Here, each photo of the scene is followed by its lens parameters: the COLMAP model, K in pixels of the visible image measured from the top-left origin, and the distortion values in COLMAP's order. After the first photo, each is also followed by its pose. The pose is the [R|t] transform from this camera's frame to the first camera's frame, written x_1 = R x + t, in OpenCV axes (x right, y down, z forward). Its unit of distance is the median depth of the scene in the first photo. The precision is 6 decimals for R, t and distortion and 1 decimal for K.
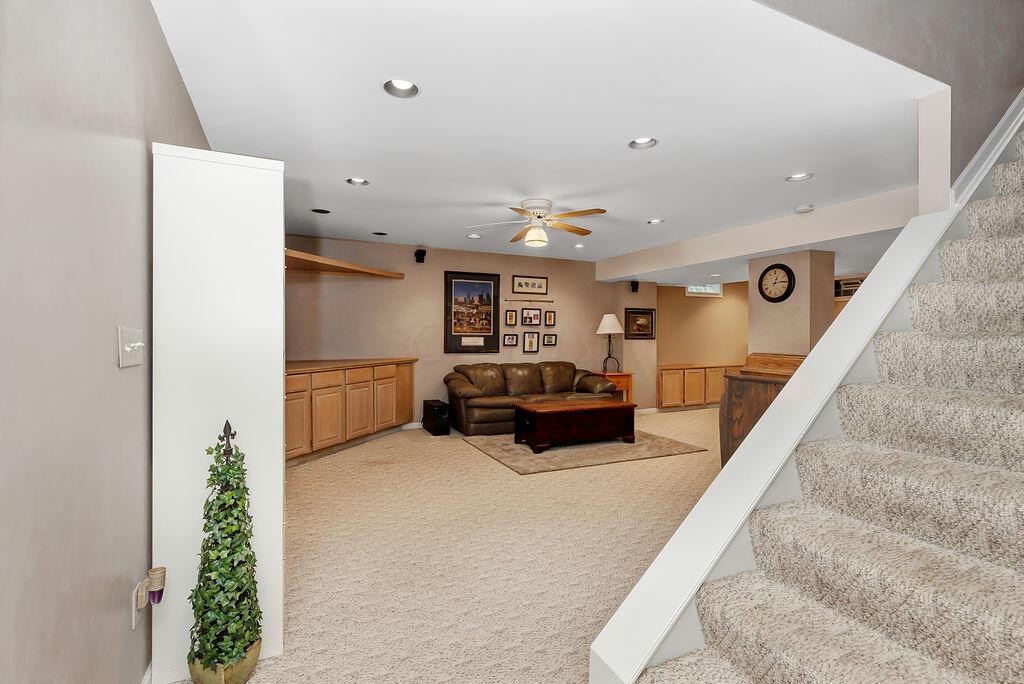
lens RADIAL K [[486.0, 0, 512.0], [0, 486.0, 342.0], [0, 0, 1]] dist [-0.000323, -0.000057]
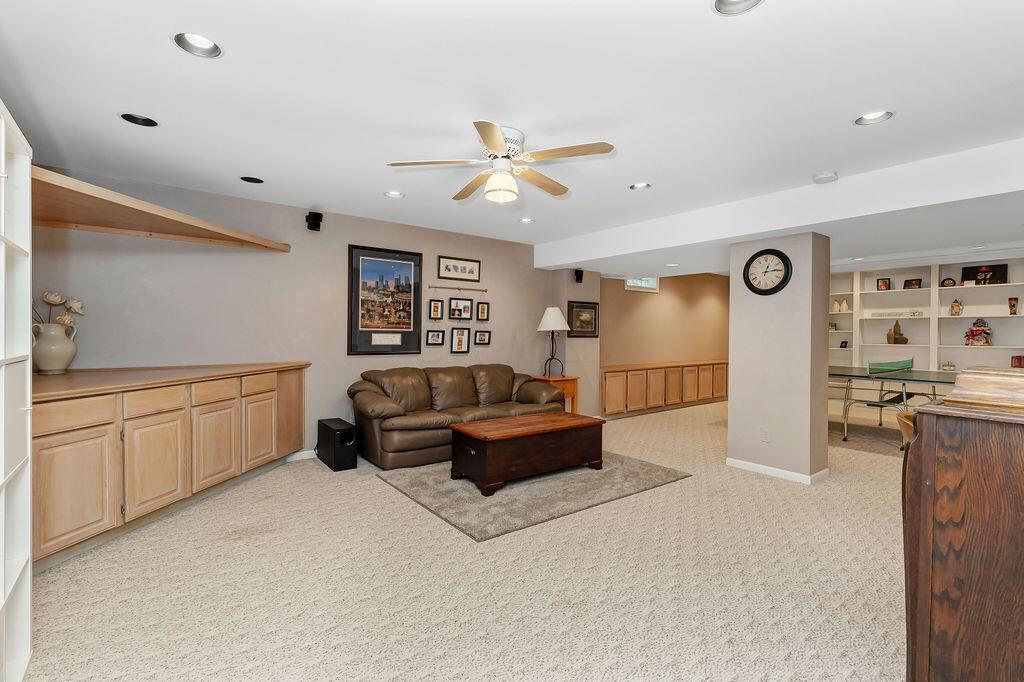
lens RADIAL K [[474.5, 0, 512.0], [0, 474.5, 341.0], [0, 0, 1]] dist [-0.001655, 0.000028]
pose [[0.976147, 0.002962, 0.217090, -0.050641], [-0.004197, 0.999978, 0.005229, -0.003445], [-0.217070, -0.006015, 0.976138, 0.231463]]
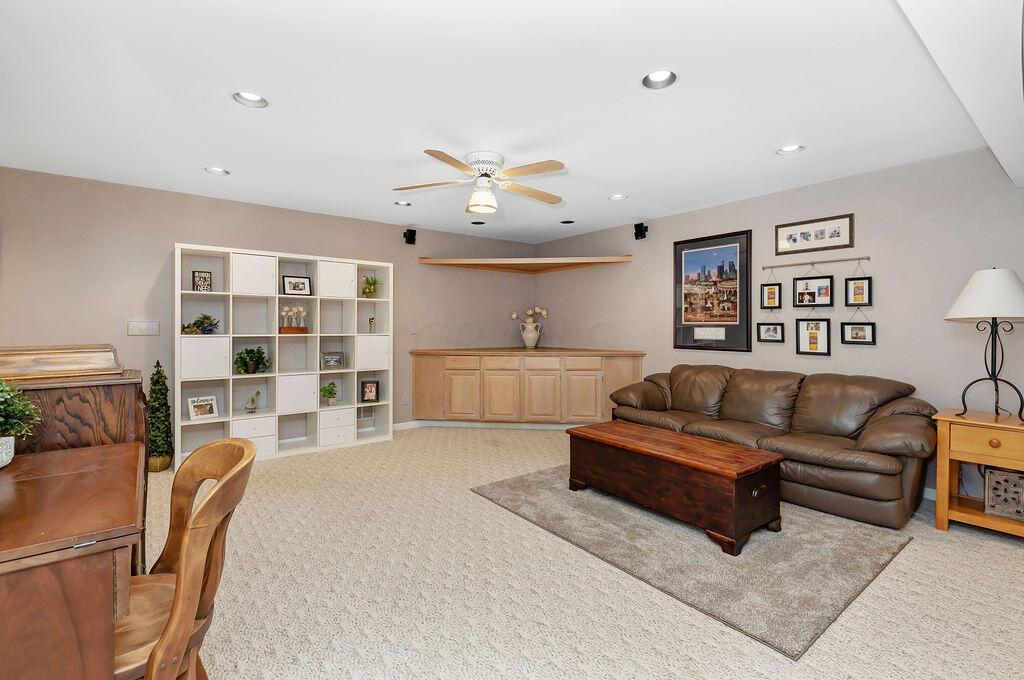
lens RADIAL K [[476.4, 0, 512.2], [0, 476.4, 332.1], [0, 0, 1]] dist [-0.000306, -0.000016]
pose [[0.201372, 0.009683, -0.979467, 0.543670], [-0.012703, 0.999893, 0.007274, -0.004903], [0.979432, 0.010978, 0.201474, 0.583471]]
